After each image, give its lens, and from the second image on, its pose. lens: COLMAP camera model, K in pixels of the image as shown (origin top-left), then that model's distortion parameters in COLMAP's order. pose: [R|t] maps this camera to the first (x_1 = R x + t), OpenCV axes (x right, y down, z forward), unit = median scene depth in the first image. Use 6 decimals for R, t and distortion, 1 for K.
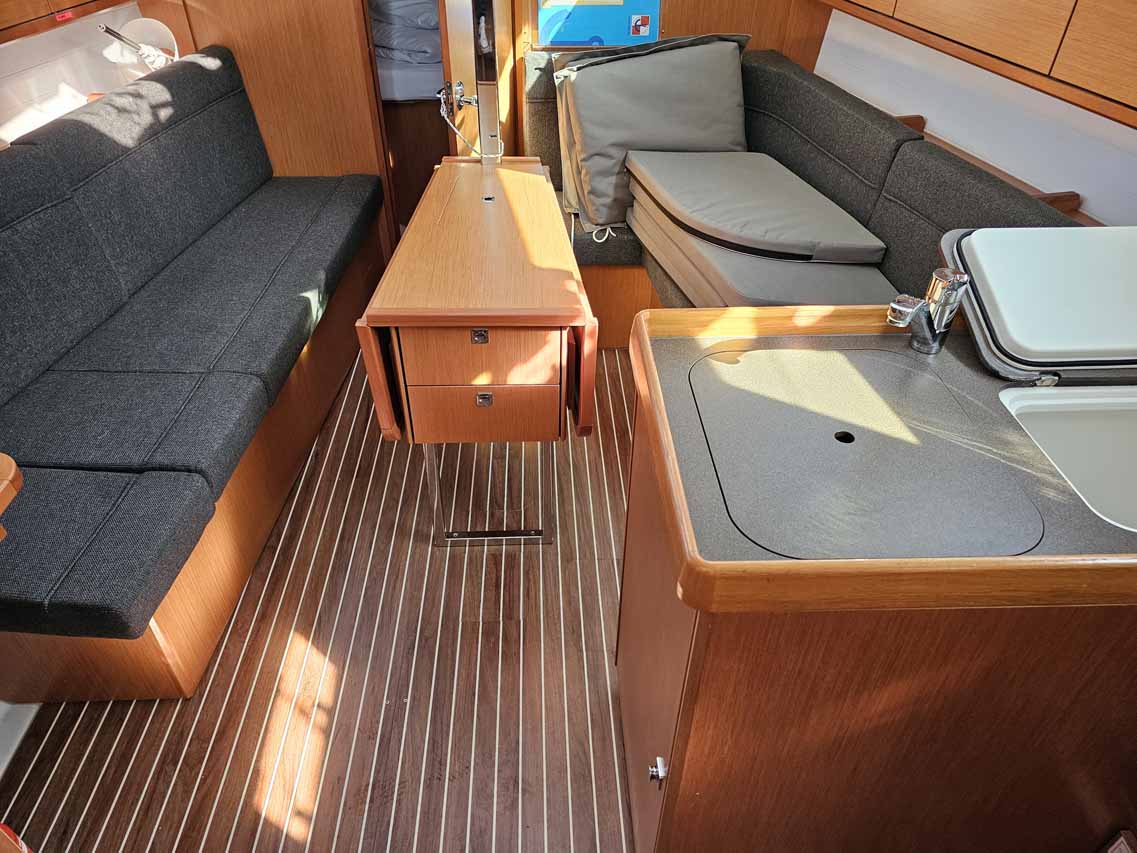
lens RADIAL K [[767.1, 0, 568.5], [0, 767.1, 426.5], [0, 0, 1]] dist [0.038959, -0.003967]
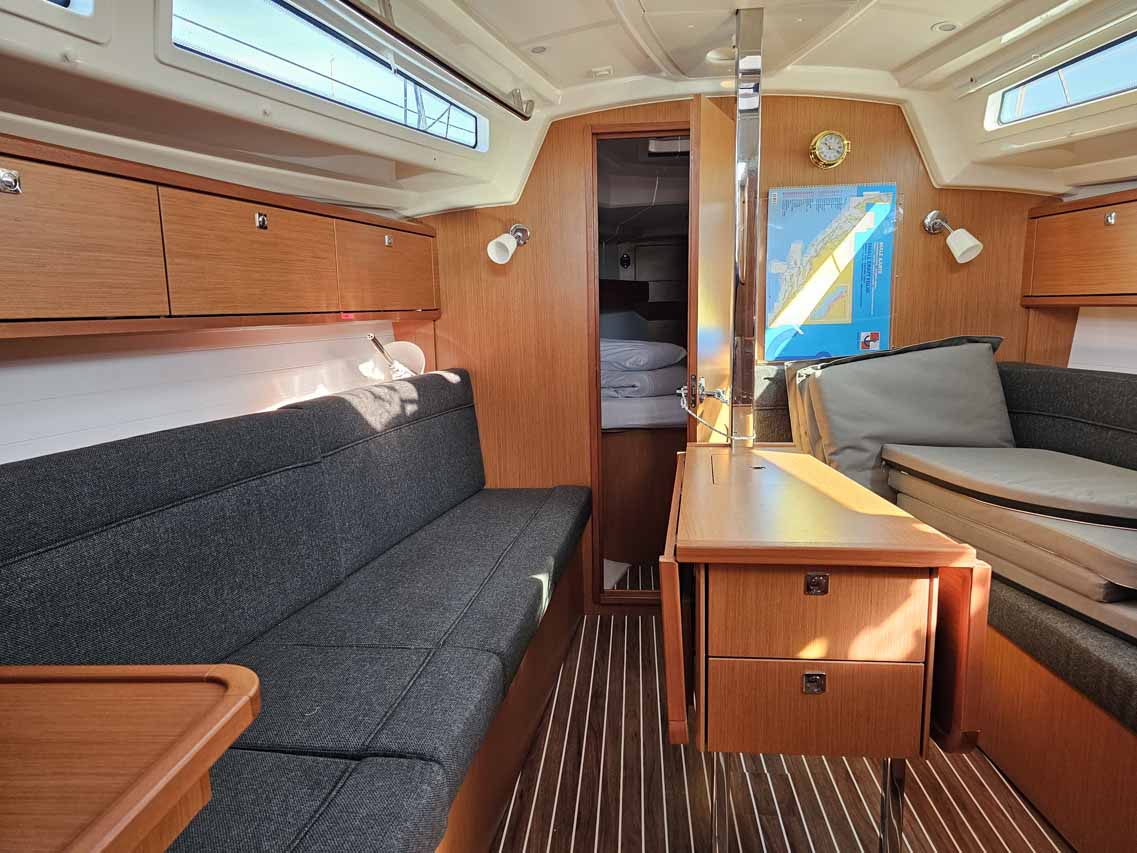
lens RADIAL K [[762.1, 0, 589.5], [0, 762.1, 433.9], [0, 0, 1]] dist [0.071279, -0.002581]
pose [[0.993949, -0.008181, -0.109536, -0.183854], [-0.045353, 0.877681, -0.477095, 0.089753], [0.100041, 0.479176, 0.871999, 0.180461]]
